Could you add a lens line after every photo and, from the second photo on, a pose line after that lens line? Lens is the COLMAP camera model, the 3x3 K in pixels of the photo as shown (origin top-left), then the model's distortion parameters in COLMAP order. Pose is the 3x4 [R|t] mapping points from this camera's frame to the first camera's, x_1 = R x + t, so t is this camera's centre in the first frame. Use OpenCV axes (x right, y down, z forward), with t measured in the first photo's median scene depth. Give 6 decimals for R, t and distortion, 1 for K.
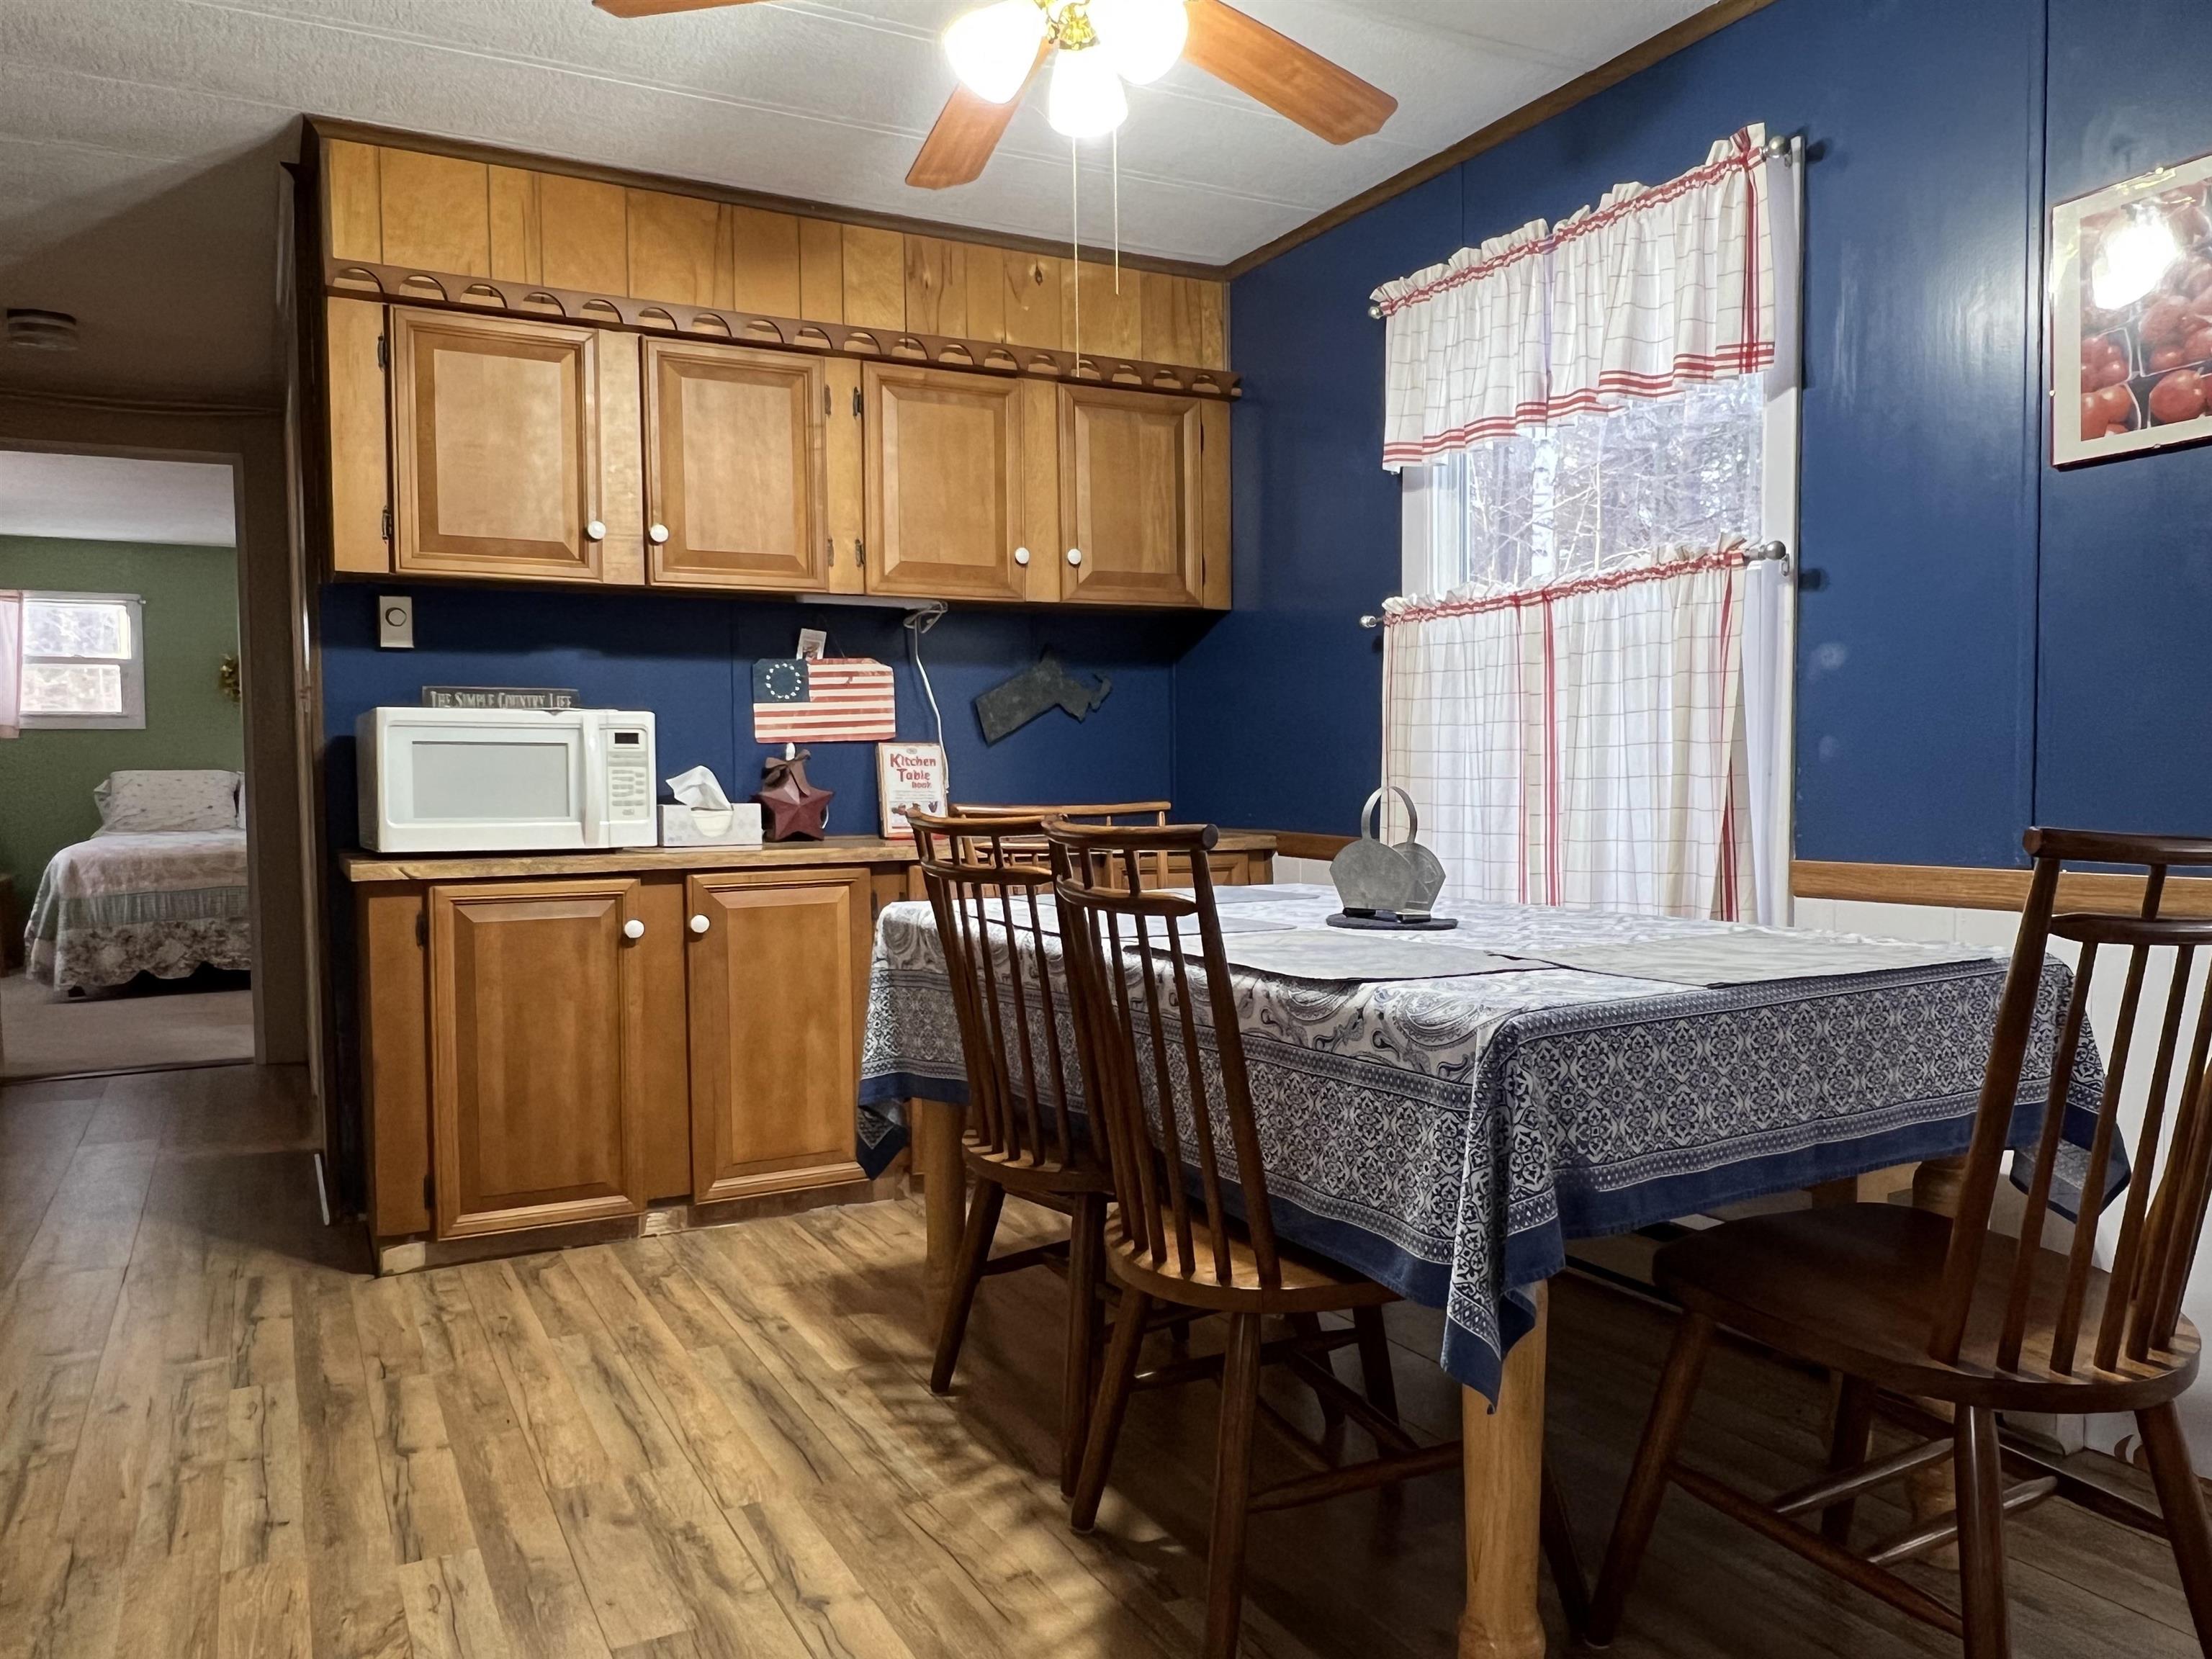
lens RADIAL K [[1568.1, 0, 1097.3], [0, 1568.1, 846.5], [0, 0, 1]] dist [0.001903, -0.009503]
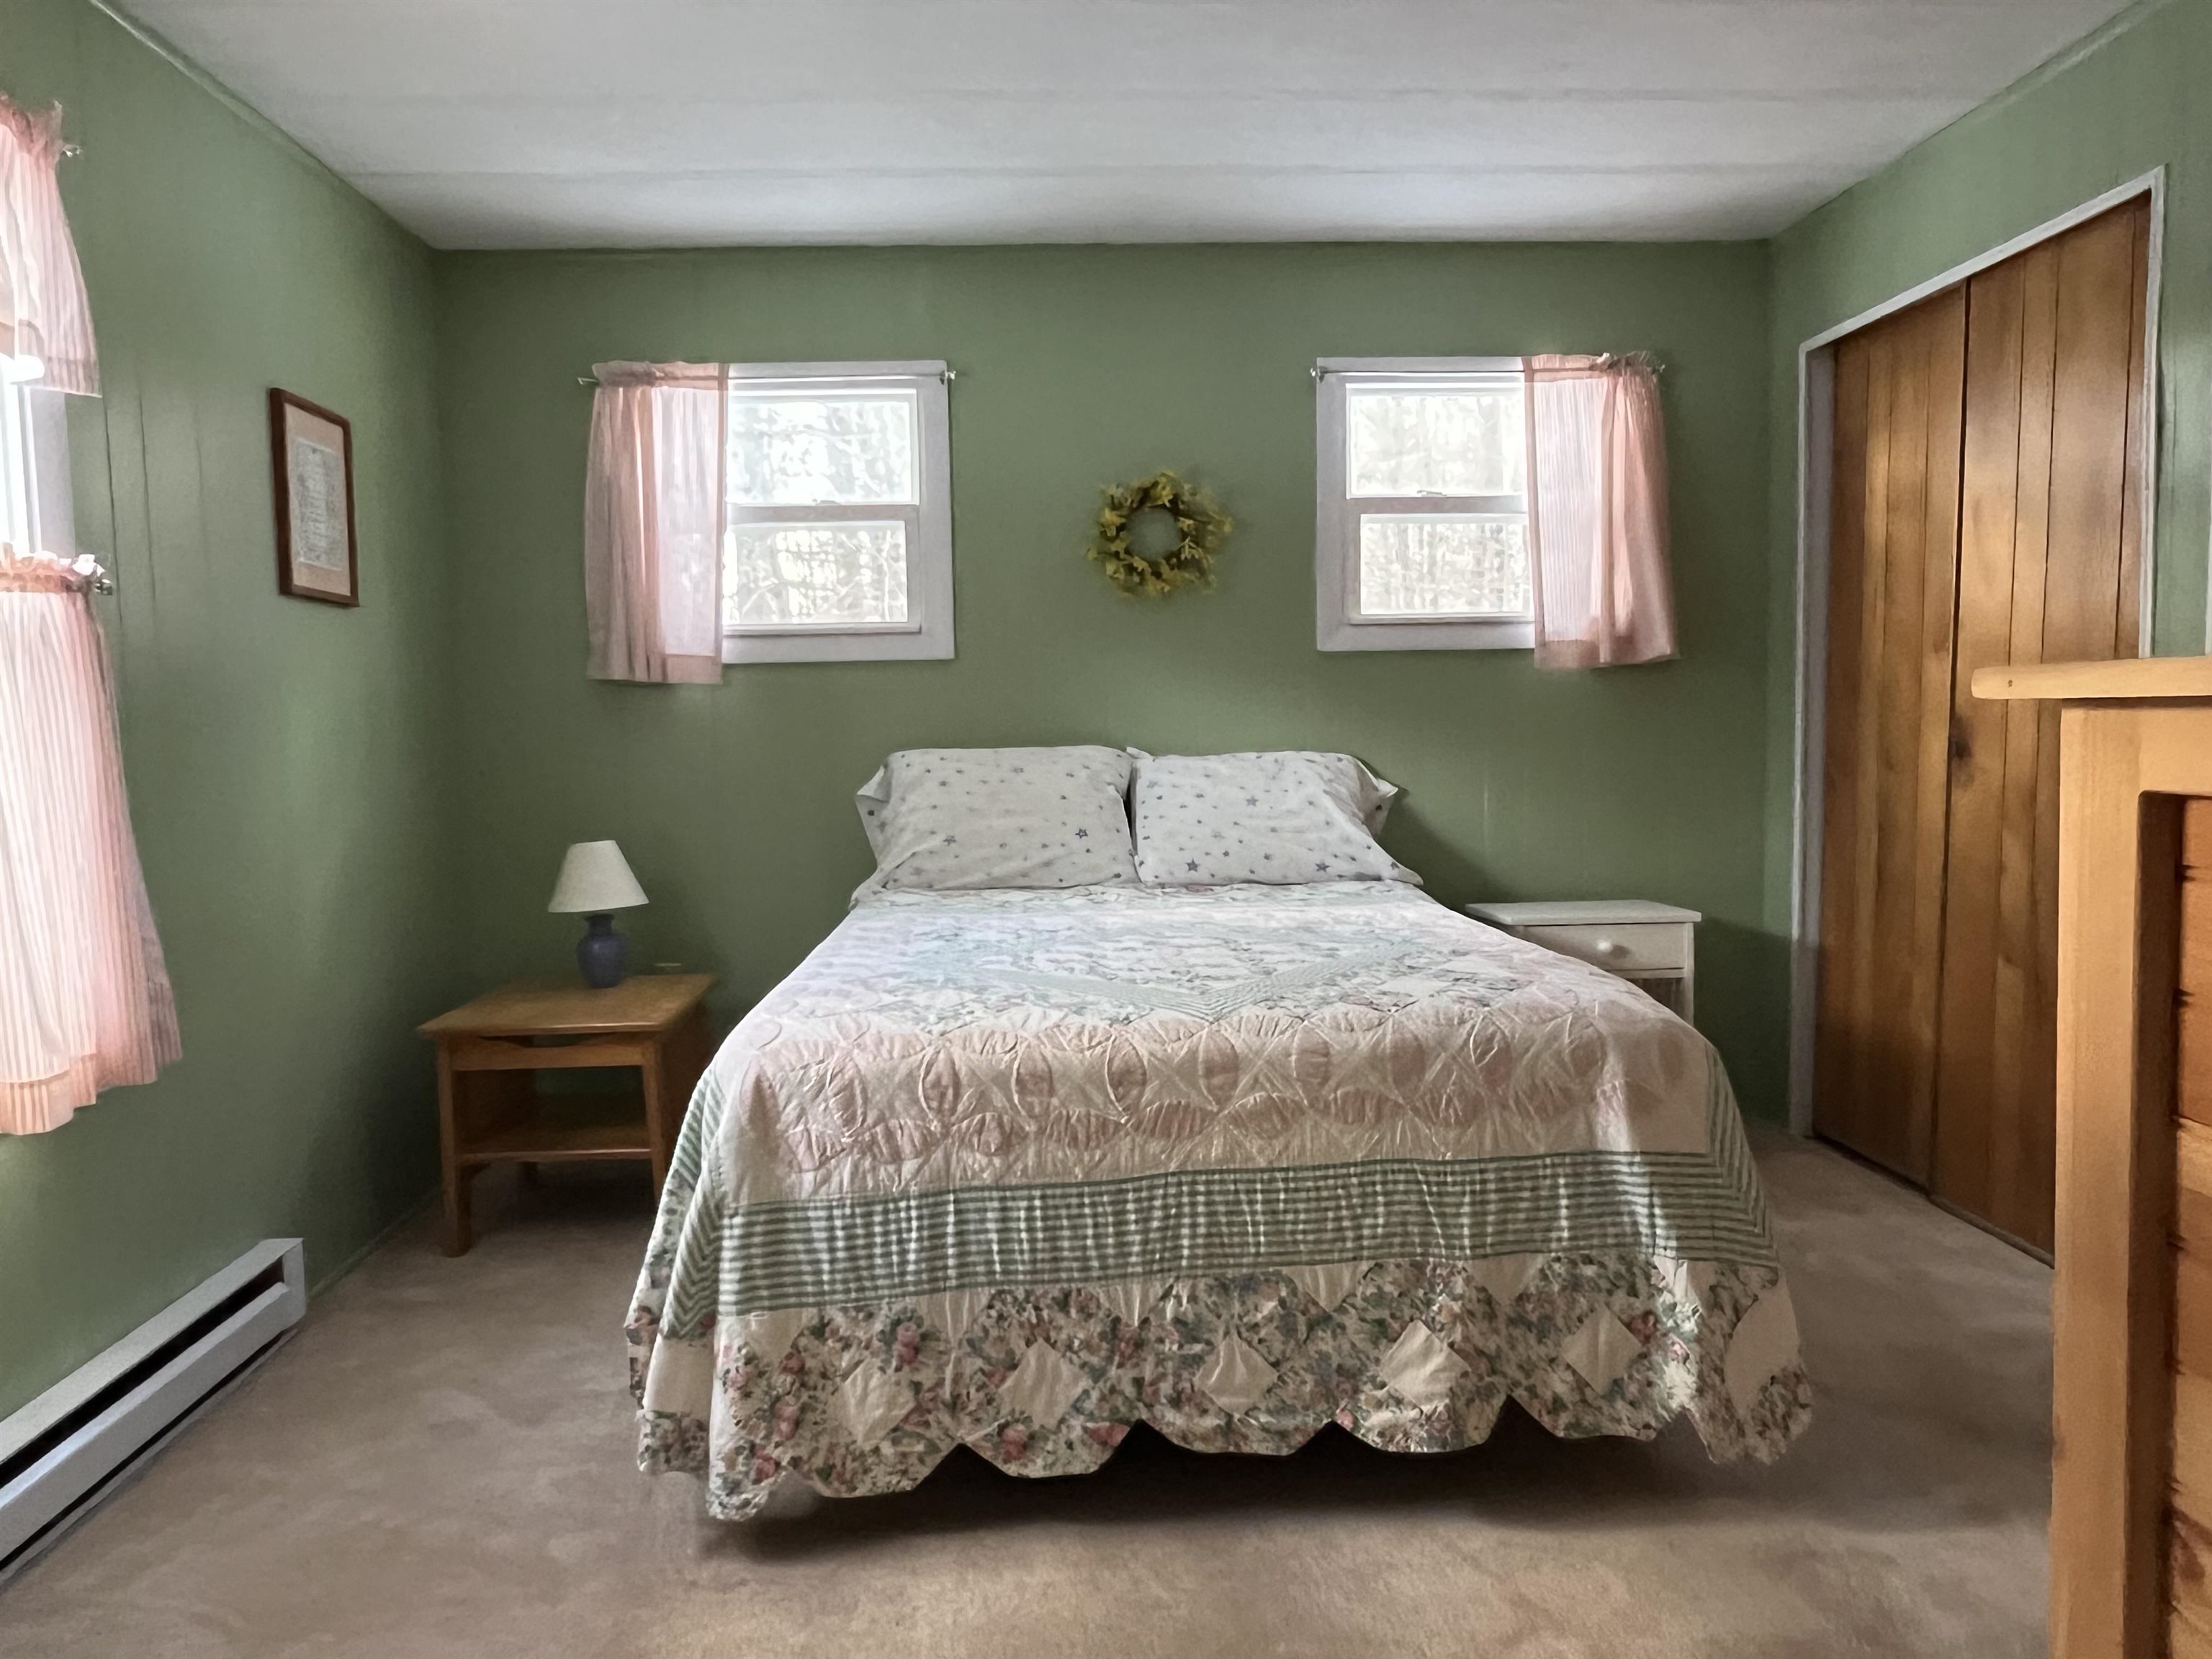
lens RADIAL K [[1568.1, 0, 1099.8], [0, 1568.1, 839.0], [0, 0, 1]] dist [0.001903, -0.009503]
pose [[0.904726, 0.022346, -0.425407, -0.463035], [-0.008723, 0.999386, 0.033945, -0.047362], [0.425904, -0.027000, 0.904365, 0.748005]]
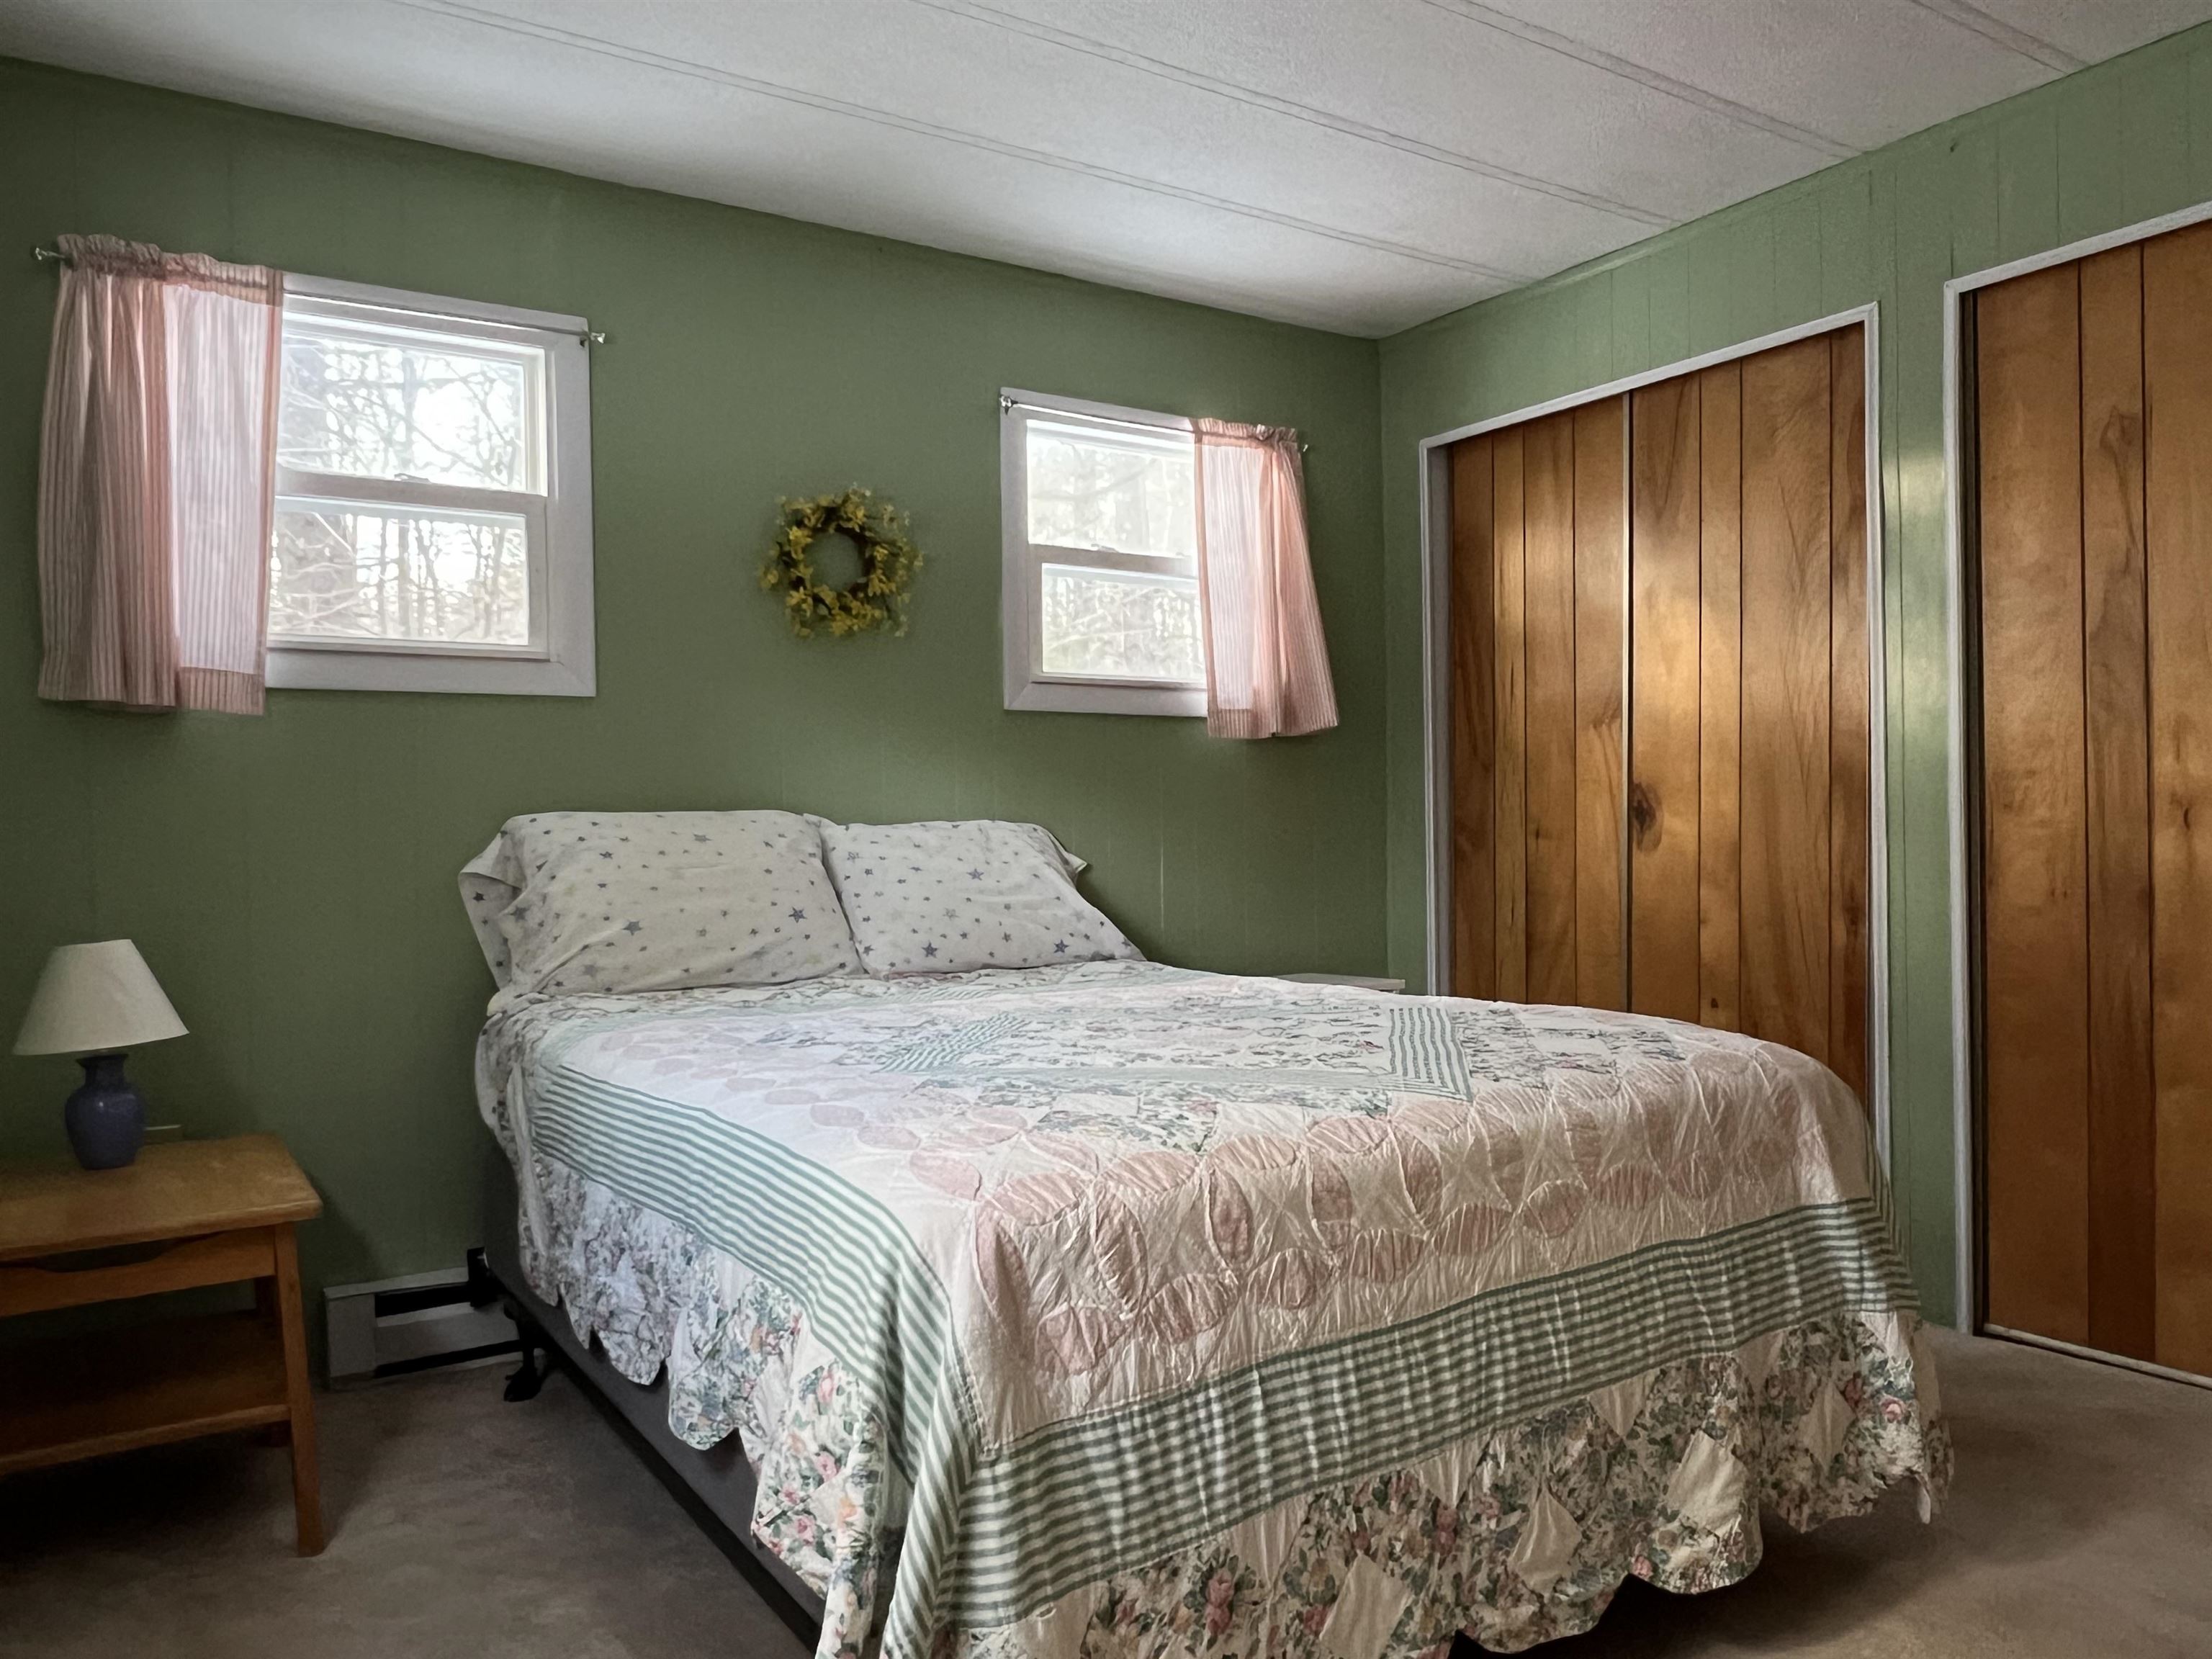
lens RADIAL K [[1568.1, 0, 1096.9], [0, 1568.1, 844.6], [0, 0, 1]] dist [0.001903, -0.009503]
pose [[0.996114, -0.007442, 0.087757, -0.653856], [0.010860, 0.999198, -0.038532, -0.032782], [-0.087400, 0.039335, 0.995396, 0.791654]]
